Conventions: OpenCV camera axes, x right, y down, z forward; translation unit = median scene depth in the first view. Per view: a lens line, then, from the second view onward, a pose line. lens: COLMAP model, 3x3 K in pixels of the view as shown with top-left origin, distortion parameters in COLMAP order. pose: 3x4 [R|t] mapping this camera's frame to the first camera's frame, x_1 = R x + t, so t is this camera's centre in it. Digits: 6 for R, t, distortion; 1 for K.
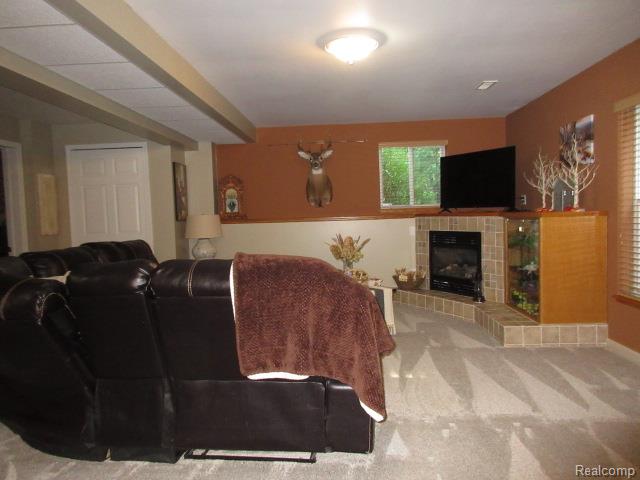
lens RADIAL K [[473.5, 0, 318.9], [0, 473.5, 240.8], [0, 0, 1]] dist [-0.002881, 0.000634]
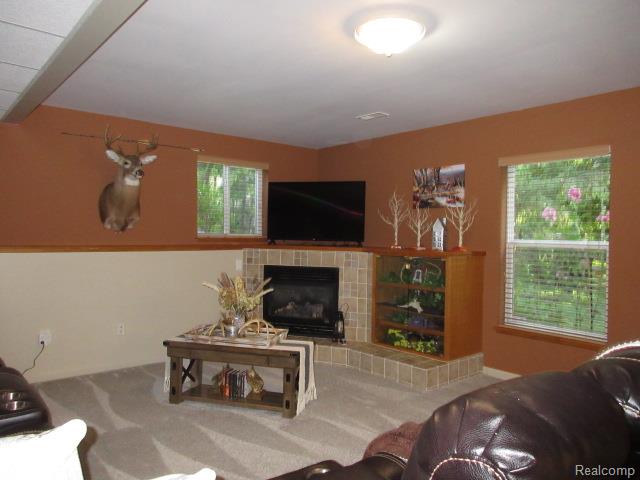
lens RADIAL K [[473.5, 0, 320.0], [0, 473.5, 239.5], [0, 0, 1]] dist [-0.002881, 0.000634]
pose [[0.720956, 0.034538, 0.692120, -0.332171], [0.002721, 0.998608, -0.052667, -0.024868], [-0.692976, 0.039854, 0.719859, 0.341447]]
